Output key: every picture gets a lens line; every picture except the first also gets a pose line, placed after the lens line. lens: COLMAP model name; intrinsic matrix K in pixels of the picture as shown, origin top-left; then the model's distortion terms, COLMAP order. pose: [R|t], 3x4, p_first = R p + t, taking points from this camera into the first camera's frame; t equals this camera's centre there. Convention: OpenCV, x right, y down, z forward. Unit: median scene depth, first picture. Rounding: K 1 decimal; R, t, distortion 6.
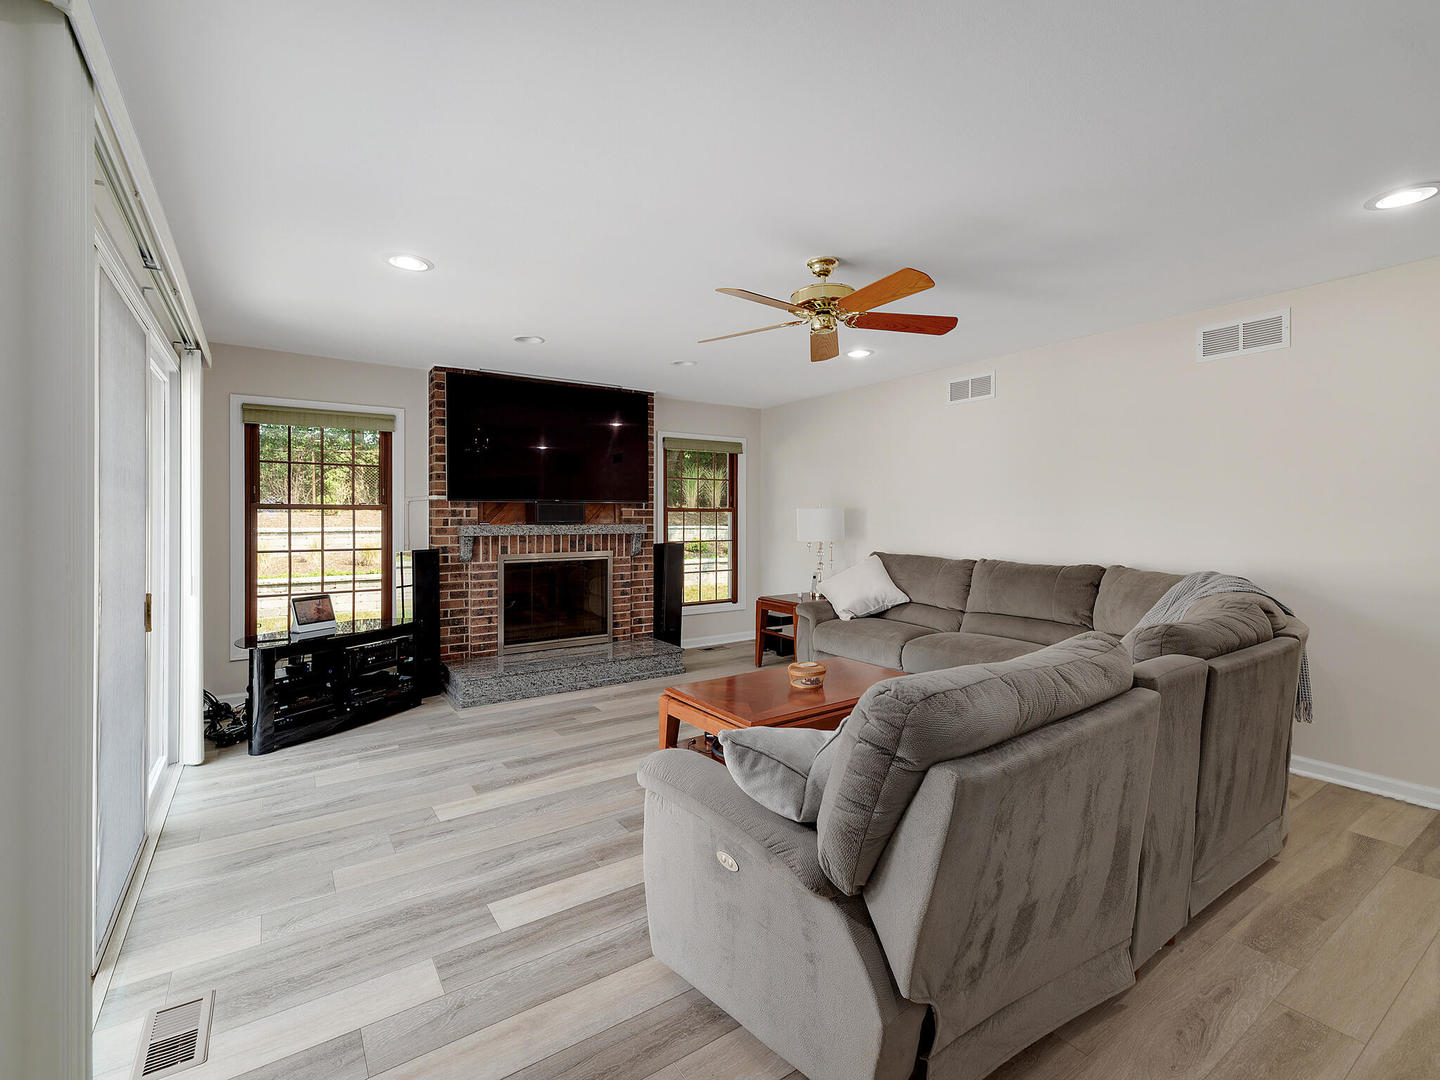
lens RADIAL K [[654.2, 0, 723.2], [0, 654.2, 513.8], [0, 0, 1]] dist [0.007359, 0.000488]
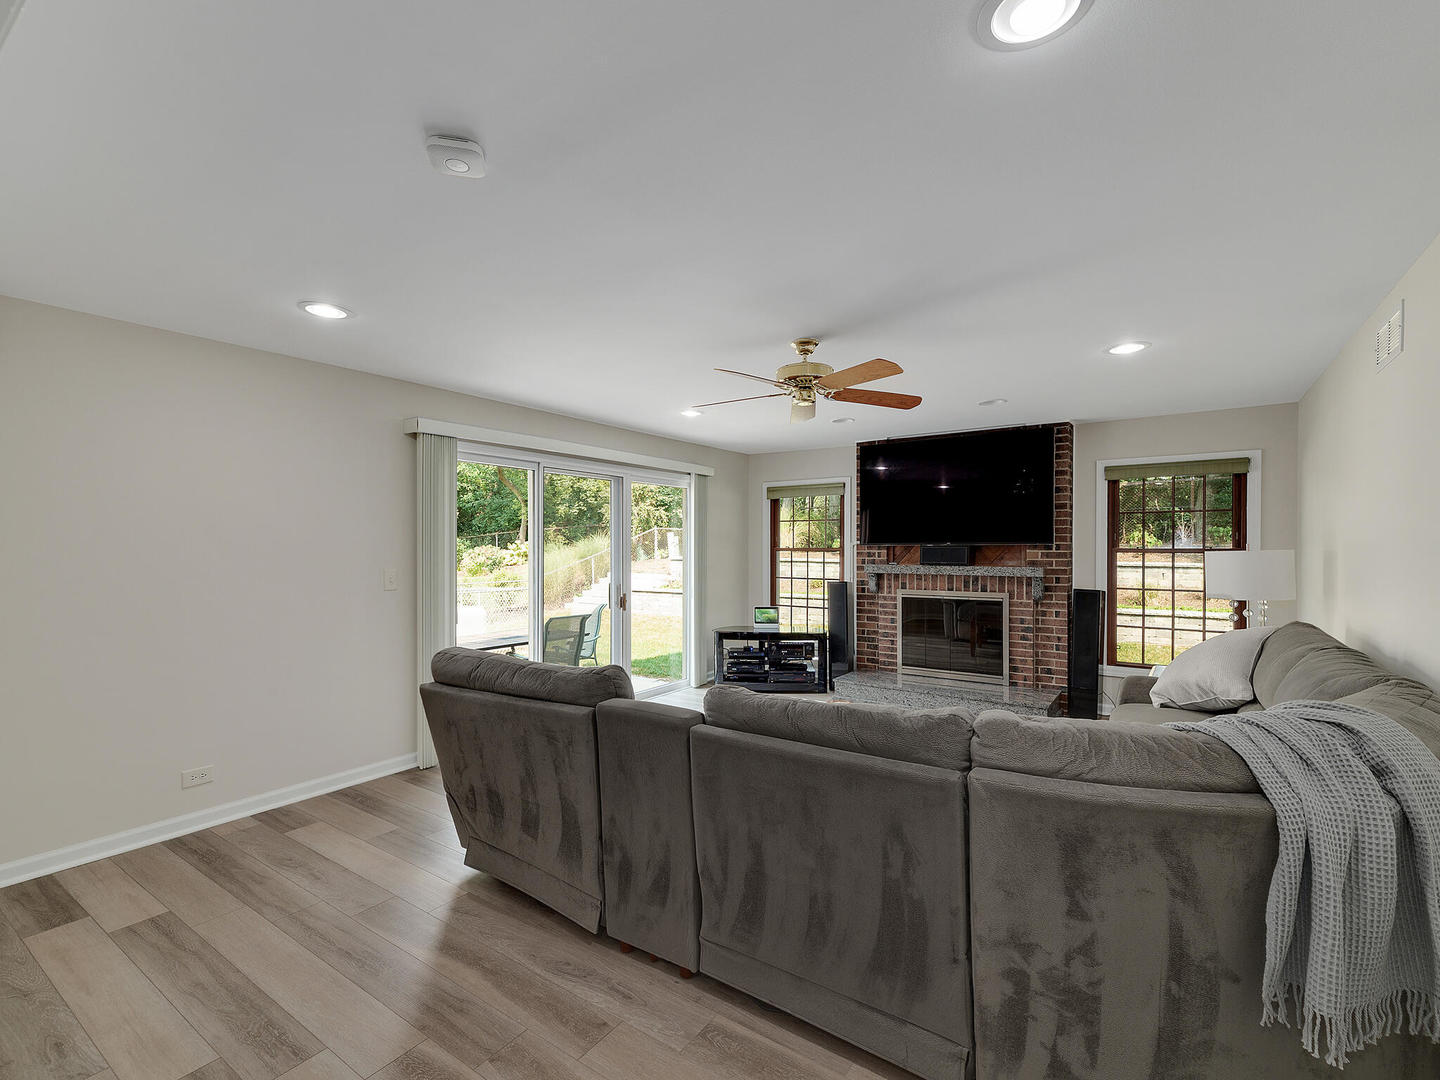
lens RADIAL K [[654.2, 0, 722.9], [0, 654.2, 547.7], [0, 0, 1]] dist [0.007359, 0.000488]
pose [[0.360219, 0.000444, -0.932868, 0.644683], [0.002768, 0.999995, 0.001545, -0.016131], [0.932864, -0.003138, 0.360215, 0.259222]]
